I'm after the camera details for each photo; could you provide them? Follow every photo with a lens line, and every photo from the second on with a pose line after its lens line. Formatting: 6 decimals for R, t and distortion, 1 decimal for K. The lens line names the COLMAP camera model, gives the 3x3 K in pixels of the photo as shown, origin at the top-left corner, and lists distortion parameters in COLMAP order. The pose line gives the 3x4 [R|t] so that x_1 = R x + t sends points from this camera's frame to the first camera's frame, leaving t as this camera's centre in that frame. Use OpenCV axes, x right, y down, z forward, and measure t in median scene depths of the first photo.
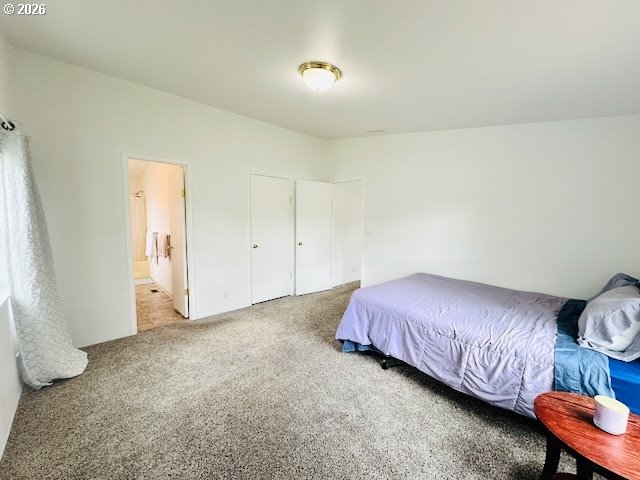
lens RADIAL K [[250.1, 0, 323.3], [0, 250.1, 238.0], [0, 0, 1]] dist [-0.000823, -0.000068]
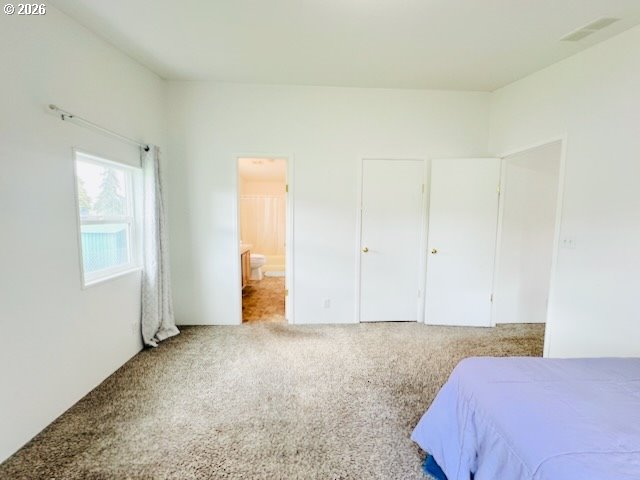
lens RADIAL K [[263.3, 0, 311.2], [0, 263.3, 238.9], [0, 0, 1]] dist [0.000395, -0.000136]
pose [[0.760946, 0.058166, -0.646203, 0.132462], [-0.053316, 0.998211, 0.027067, -0.016486], [0.646621, 0.013856, 0.762685, 0.249734]]
